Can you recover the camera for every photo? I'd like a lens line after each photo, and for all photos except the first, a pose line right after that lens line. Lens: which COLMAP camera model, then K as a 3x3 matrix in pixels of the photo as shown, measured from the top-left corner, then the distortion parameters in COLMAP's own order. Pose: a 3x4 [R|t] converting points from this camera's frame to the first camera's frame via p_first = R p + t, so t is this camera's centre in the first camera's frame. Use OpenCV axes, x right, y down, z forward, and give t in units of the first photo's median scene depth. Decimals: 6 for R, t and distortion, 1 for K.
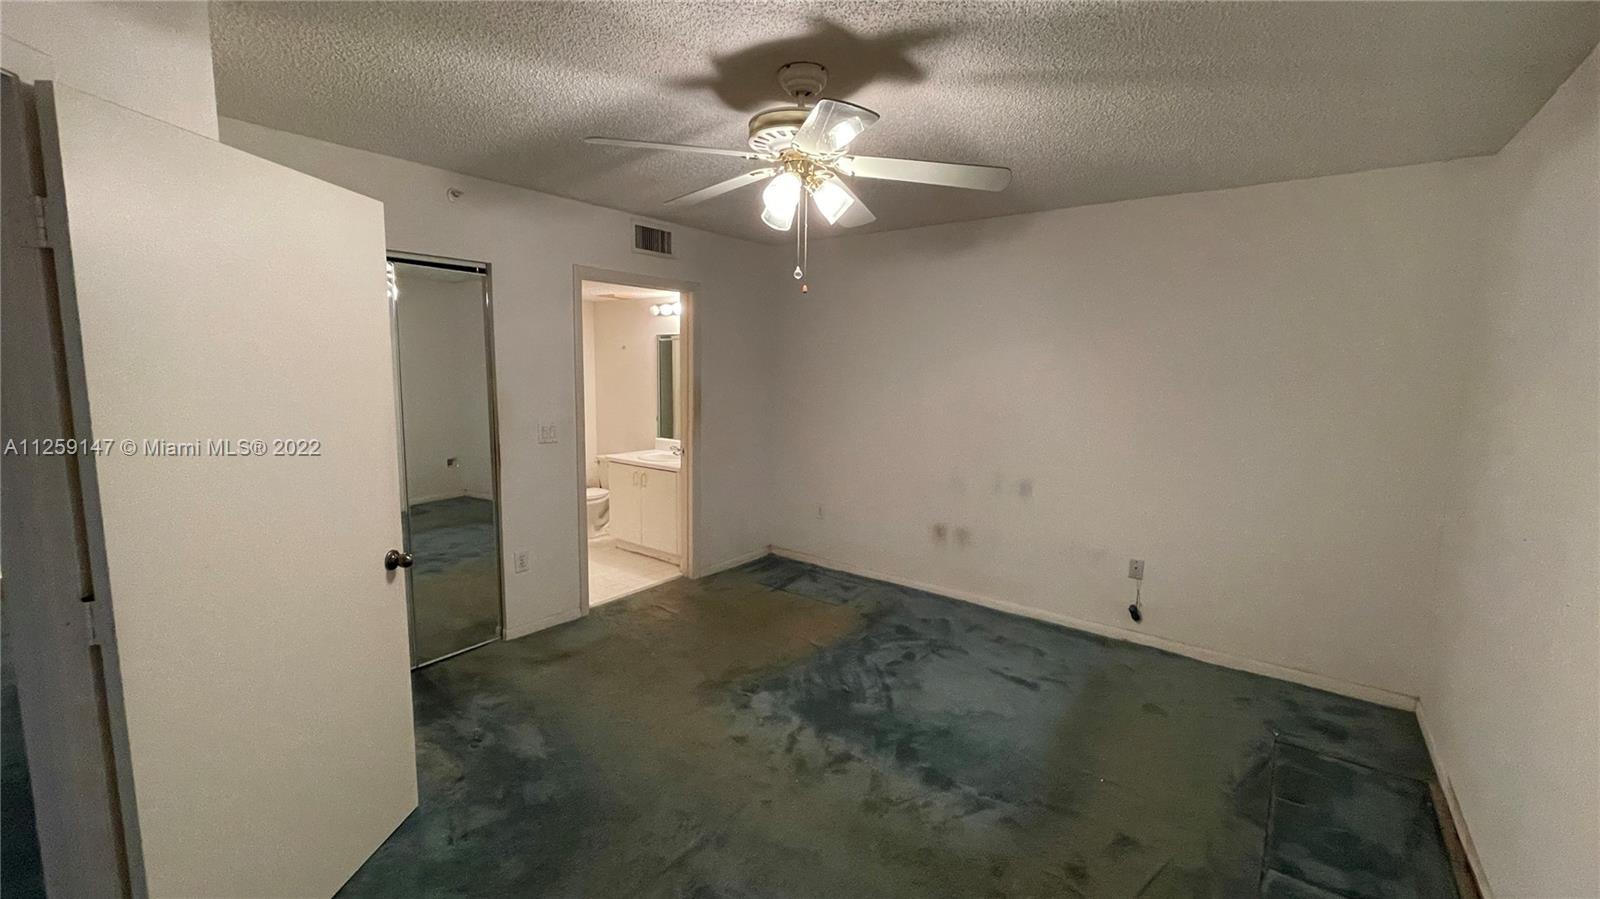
lens RADIAL K [[647.0, 0, 809.2], [0, 647.0, 443.6], [0, 0, 1]] dist [-0.001793, -0.000845]
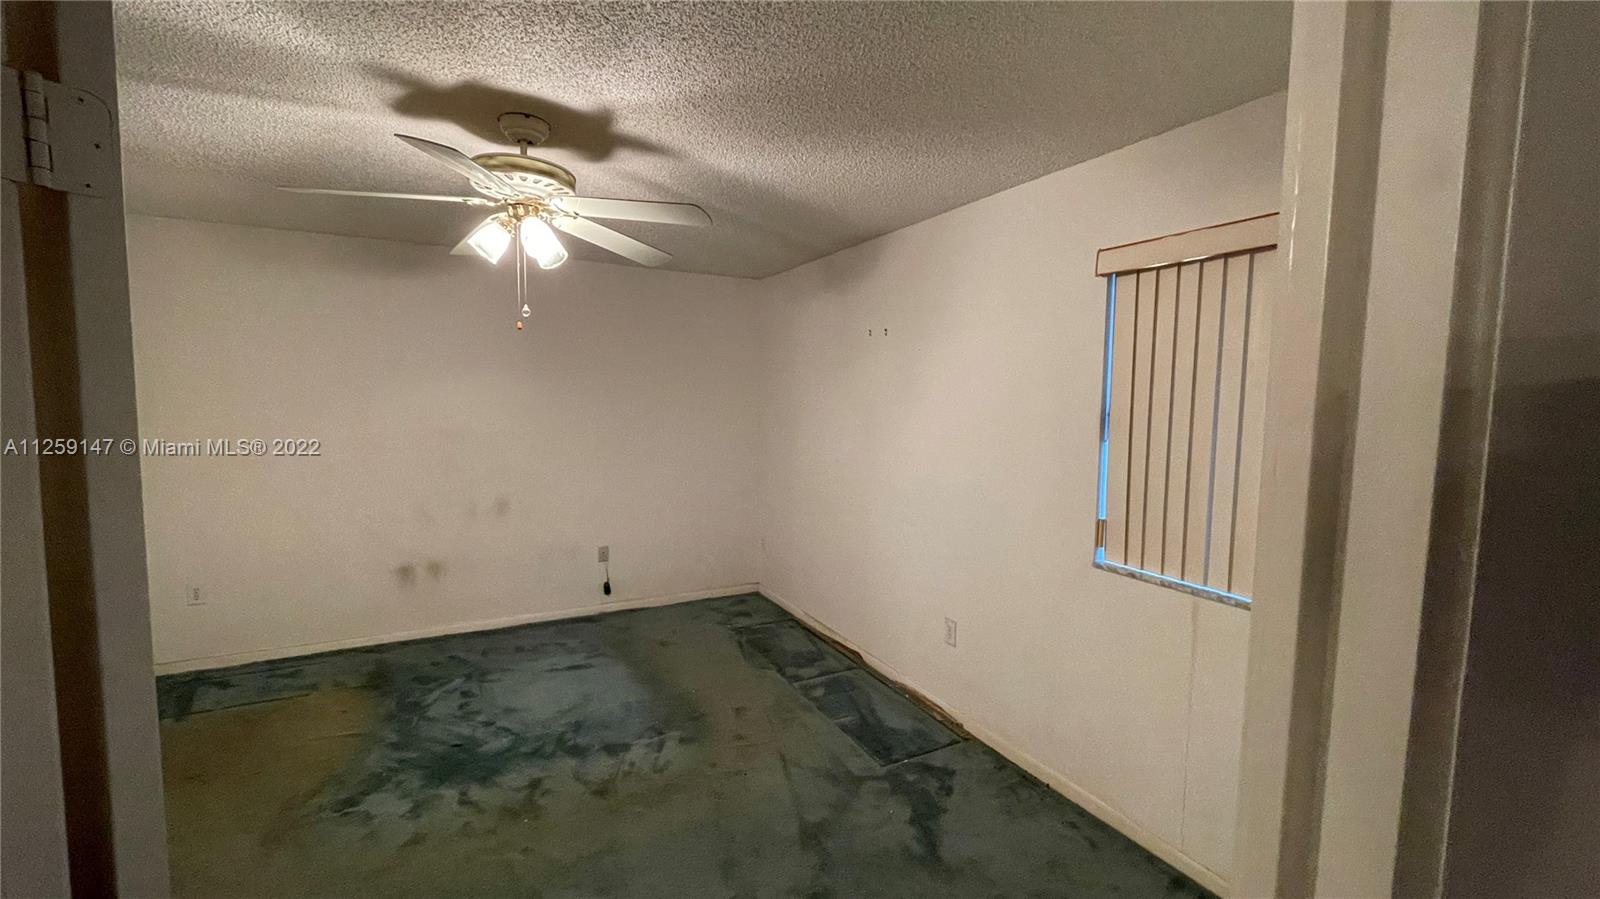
lens RADIAL K [[647.0, 0, 792.4], [0, 647.0, 442.8], [0, 0, 1]] dist [-0.001793, -0.000845]
pose [[0.420935, -0.077524, 0.903772, -0.535873], [0.103737, 0.993918, 0.036941, -0.033624], [-0.901140, 0.078205, 0.426417, 0.132868]]
